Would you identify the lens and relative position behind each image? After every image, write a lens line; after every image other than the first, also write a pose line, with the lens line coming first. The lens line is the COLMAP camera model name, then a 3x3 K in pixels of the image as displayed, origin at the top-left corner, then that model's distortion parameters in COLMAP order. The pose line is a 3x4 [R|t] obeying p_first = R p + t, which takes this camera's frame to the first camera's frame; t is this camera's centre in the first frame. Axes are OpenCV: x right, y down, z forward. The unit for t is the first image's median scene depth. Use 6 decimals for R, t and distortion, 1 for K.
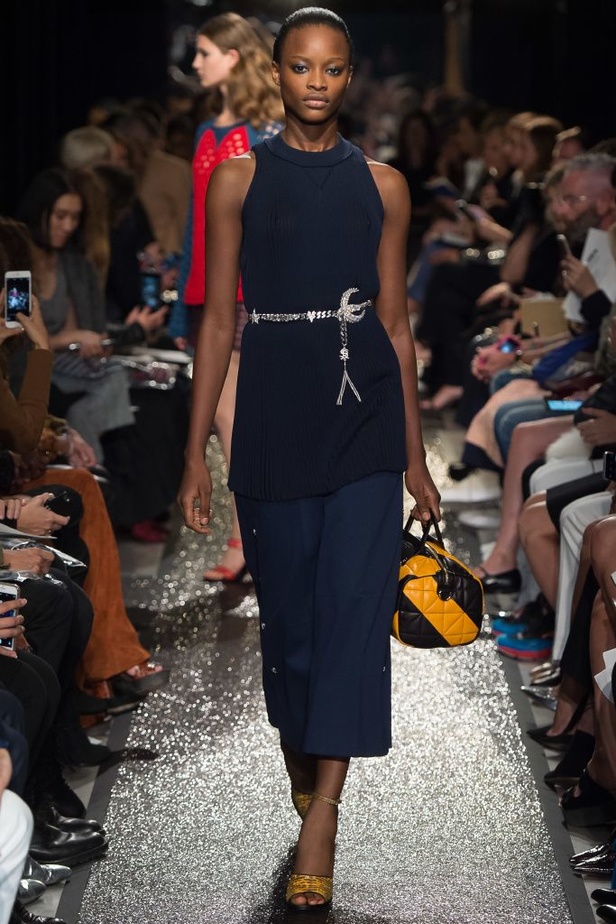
lens RADIAL K [[3081.3, 0, 306.6], [0, 3081.3, 431.3], [0, 0, 1]] dist [0.105424, 0.000000]
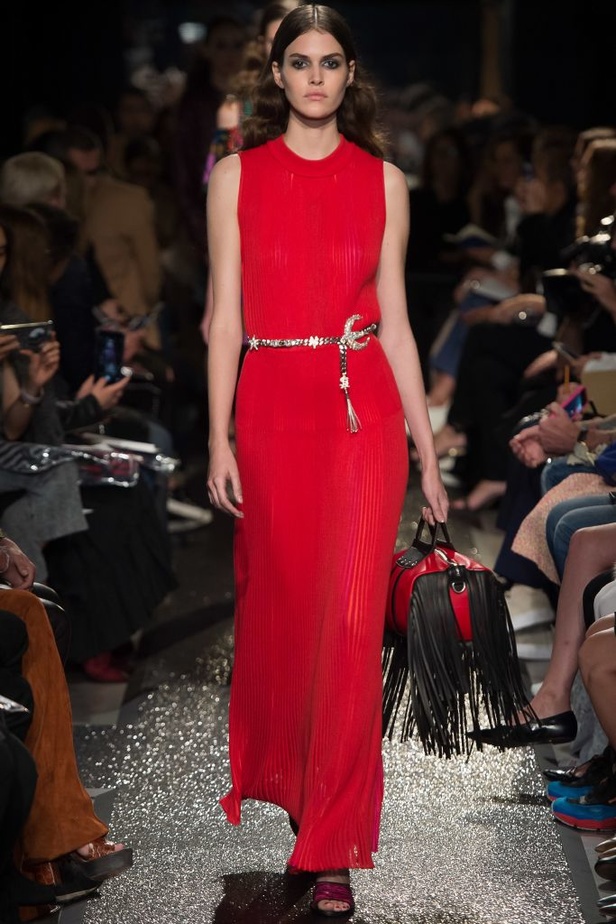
lens RADIAL K [[4334.6, 0, 274.6], [0, 4334.6, 476.3], [0, 0, 1]] dist [0.526333, 0.000000]
pose [[0.999981, -0.005661, -0.002411, -0.005683], [0.005643, 0.999957, -0.007407, -0.007886], [0.002453, 0.007393, 0.999970, -0.103964]]
